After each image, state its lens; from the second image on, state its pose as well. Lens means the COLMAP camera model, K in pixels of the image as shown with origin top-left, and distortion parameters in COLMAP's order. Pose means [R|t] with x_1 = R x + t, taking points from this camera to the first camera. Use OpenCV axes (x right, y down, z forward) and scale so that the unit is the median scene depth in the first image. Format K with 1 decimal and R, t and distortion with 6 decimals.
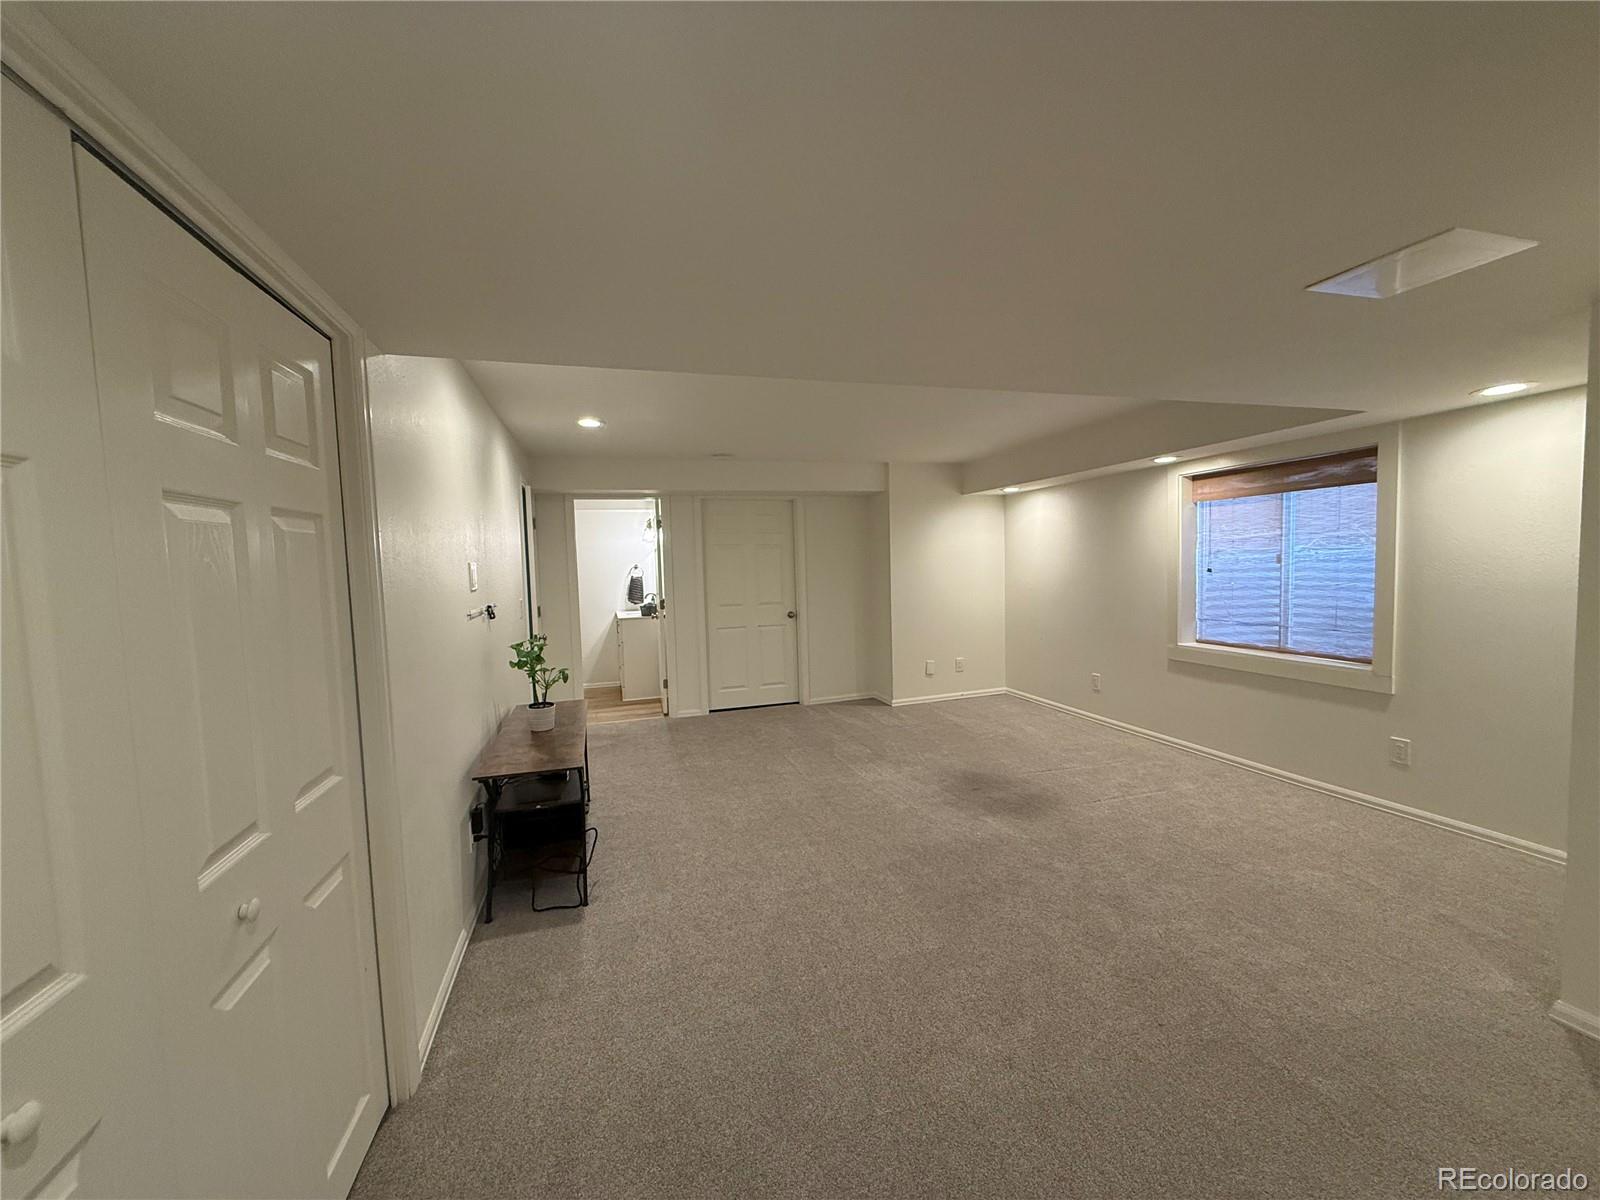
lens RADIAL K [[638.2, 0, 798.0], [0, 638.2, 598.5], [0, 0, 1]] dist [0.000012, 0.000711]
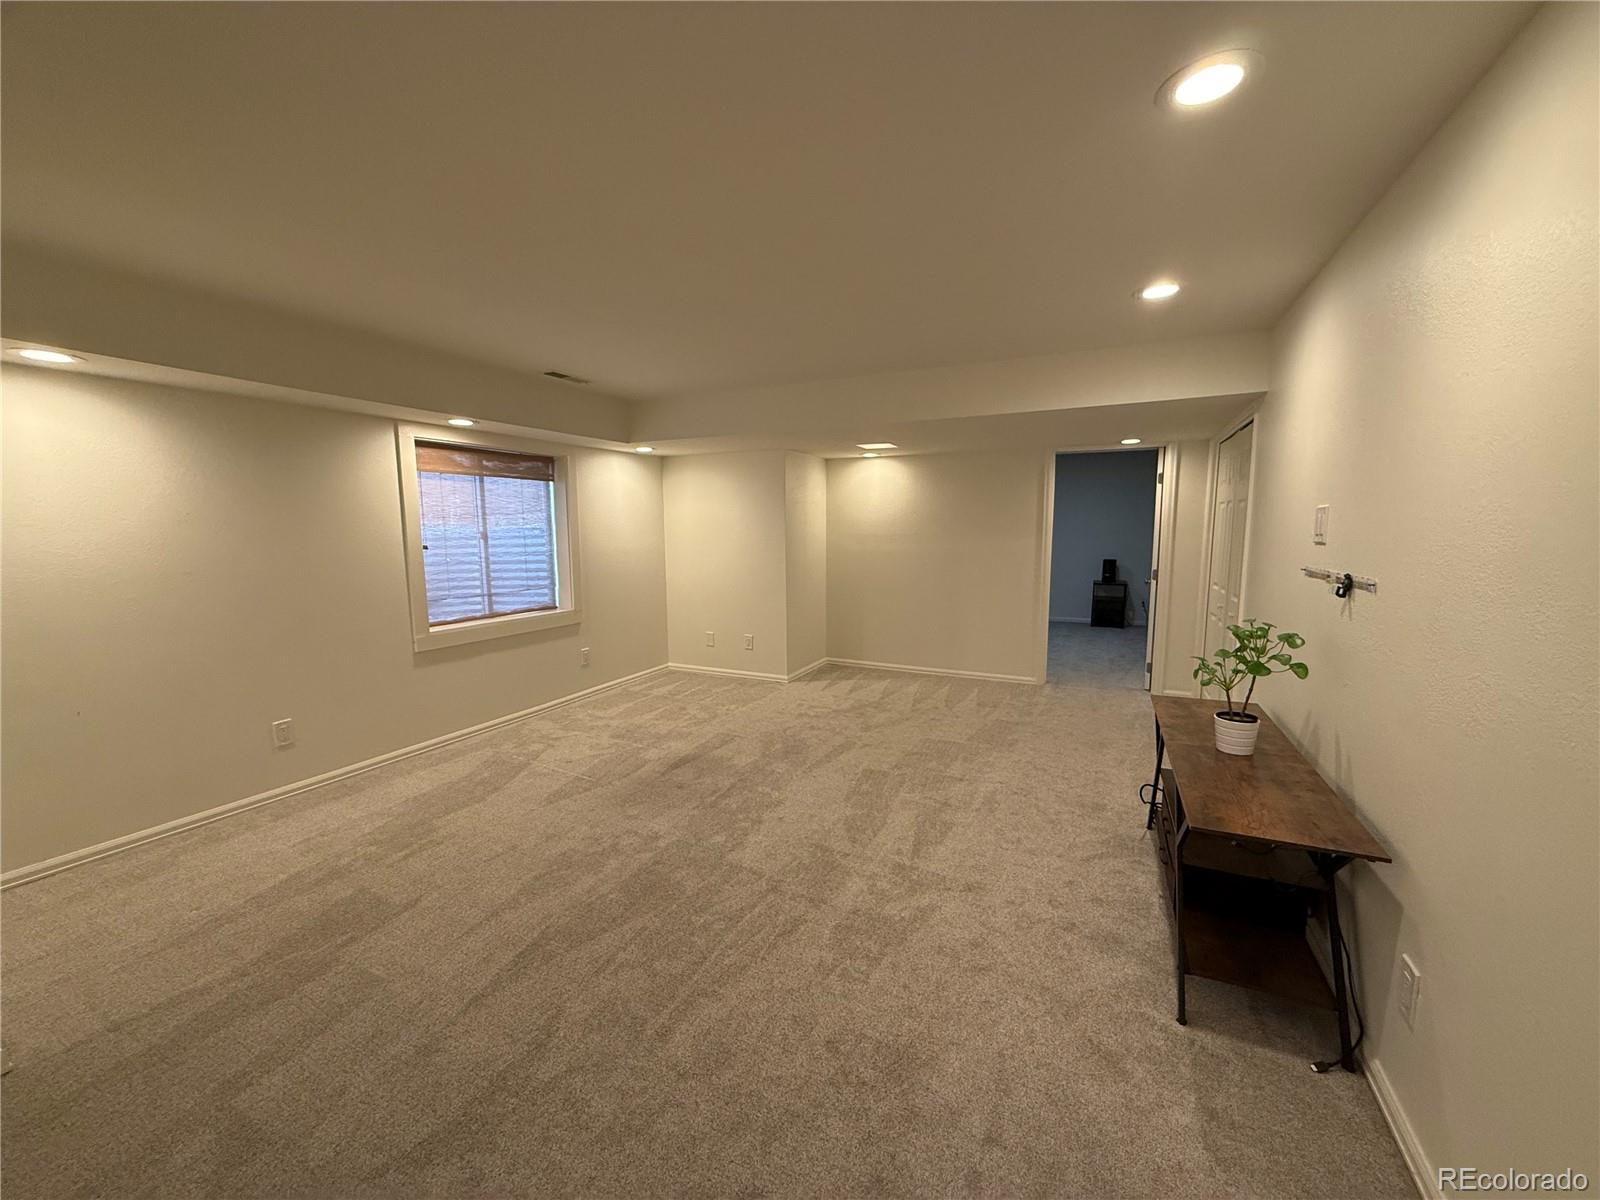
lens RADIAL K [[638.2, 0, 796.6], [0, 638.2, 607.8], [0, 0, 1]] dist [0.000012, 0.000711]
pose [[-0.734335, -0.052631, 0.676744, -0.402383], [0.064528, 0.987062, 0.146784, -0.063098], [-0.675713, 0.151458, -0.721437, 1.408024]]
